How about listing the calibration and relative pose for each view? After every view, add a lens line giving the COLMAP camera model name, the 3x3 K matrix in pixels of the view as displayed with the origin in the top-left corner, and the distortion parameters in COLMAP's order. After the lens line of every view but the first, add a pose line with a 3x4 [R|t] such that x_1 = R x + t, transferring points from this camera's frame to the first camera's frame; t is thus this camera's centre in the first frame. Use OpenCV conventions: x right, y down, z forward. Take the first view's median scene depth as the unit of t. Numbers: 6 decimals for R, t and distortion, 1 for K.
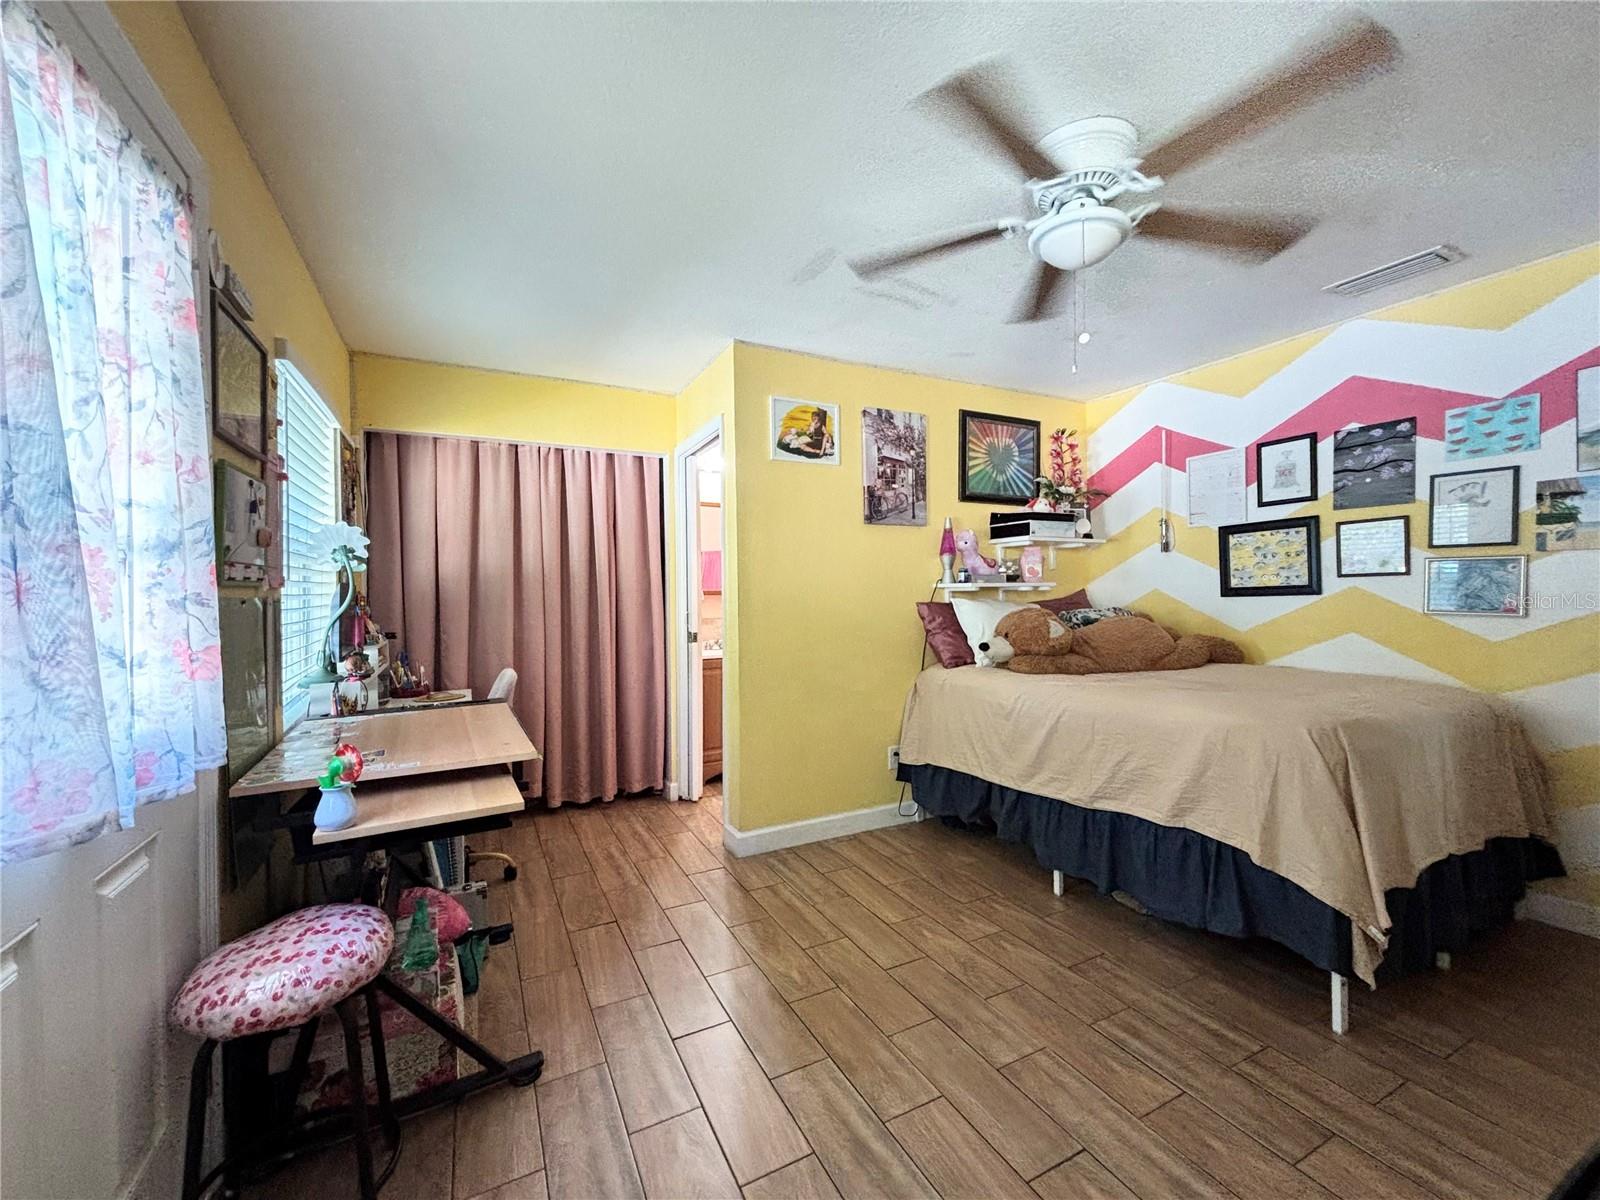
lens RADIAL K [[644.8, 0, 790.0], [0, 644.8, 596.8], [0, 0, 1]] dist [-0.000511, 0.000144]
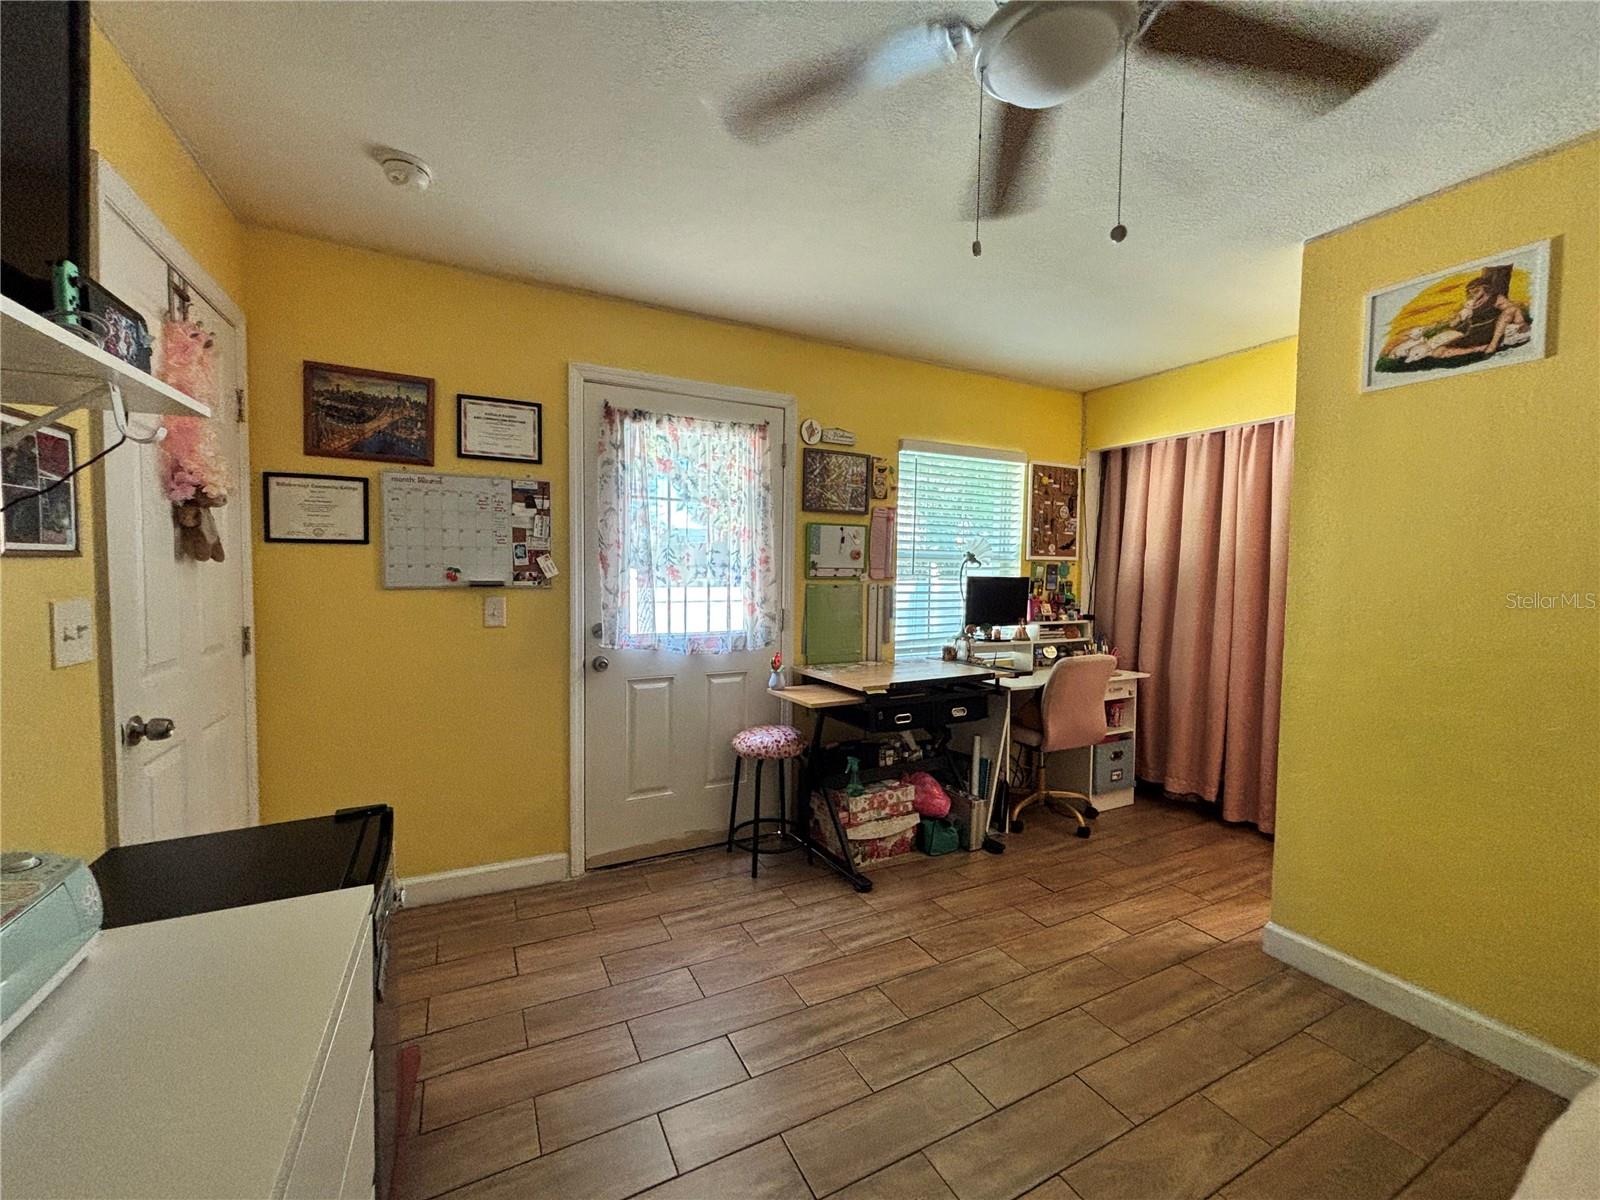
lens RADIAL K [[644.8, 0, 804.5], [0, 644.8, 596.7], [0, 0, 1]] dist [-0.000511, 0.000144]
pose [[0.019749, 0.050123, -0.998548, 0.655903], [-0.020135, 0.998560, 0.049725, -0.033219], [0.999602, 0.019123, 0.020730, 0.460724]]
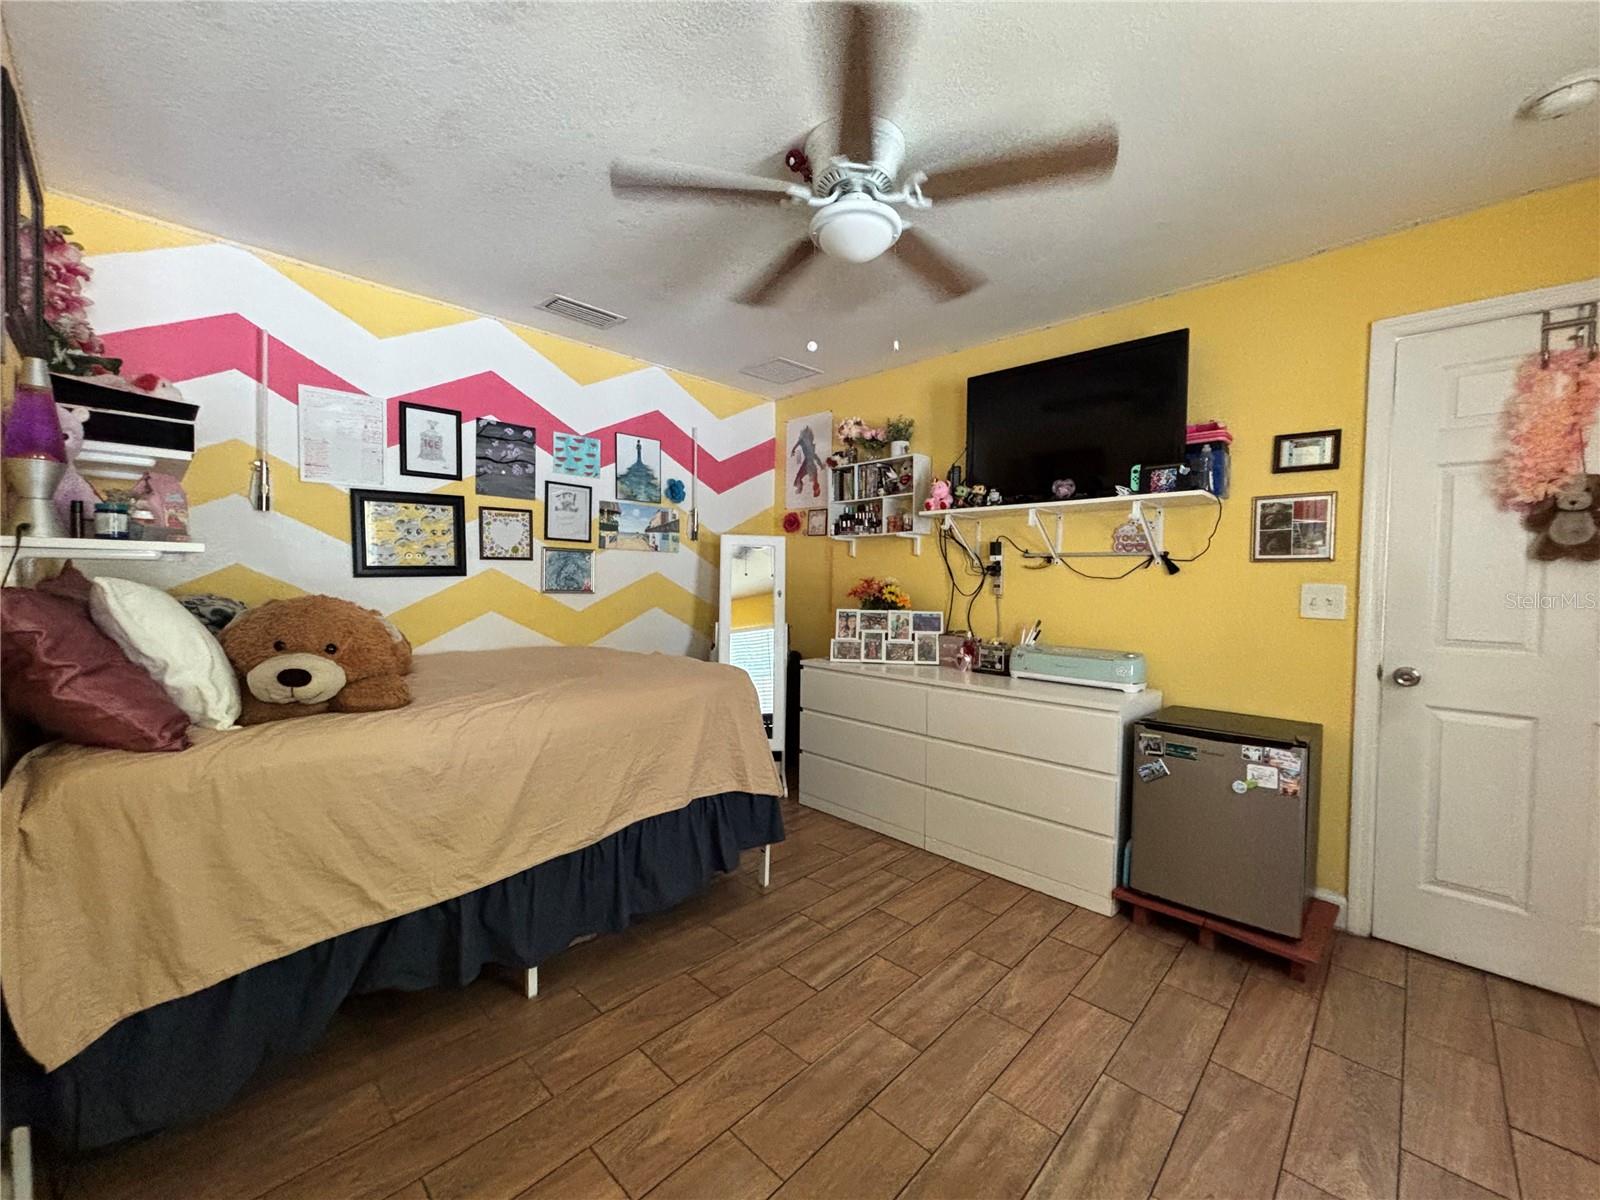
lens RADIAL K [[644.8, 0, 795.4], [0, 644.8, 602.9], [0, 0, 1]] dist [-0.000511, 0.000144]
pose [[-0.330802, -0.035362, 0.943037, -0.305251], [-0.009002, 0.999370, 0.034317, -0.000487], [-0.943657, 0.002863, -0.330912, 0.863044]]
